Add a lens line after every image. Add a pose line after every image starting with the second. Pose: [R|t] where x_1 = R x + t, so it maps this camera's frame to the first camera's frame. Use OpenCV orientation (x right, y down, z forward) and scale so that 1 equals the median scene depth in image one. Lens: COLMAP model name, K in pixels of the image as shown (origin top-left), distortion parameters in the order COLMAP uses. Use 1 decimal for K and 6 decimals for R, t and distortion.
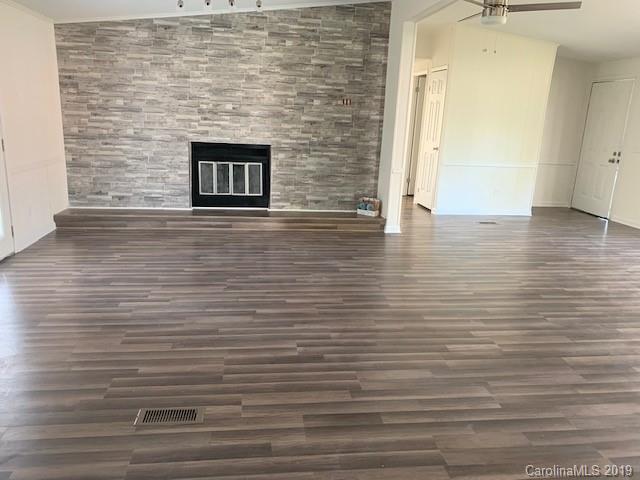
lens RADIAL K [[499.9, 0, 320.0], [0, 499.9, 240.0], [0, 0, 1]] dist [0.041670, -0.059352]
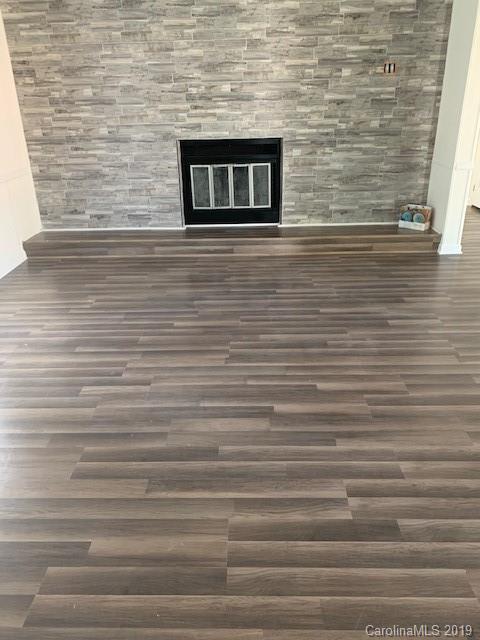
lens RADIAL K [[499.9, 0, 240.0], [0, 499.9, 320.0], [0, 0, 1]] dist [0.041670, -0.059352]
pose [[0.986319, 0.001555, -0.164842, -0.037549], [0.026090, 0.985881, 0.165405, -0.048593], [0.162772, -0.167443, 0.972352, 0.218863]]
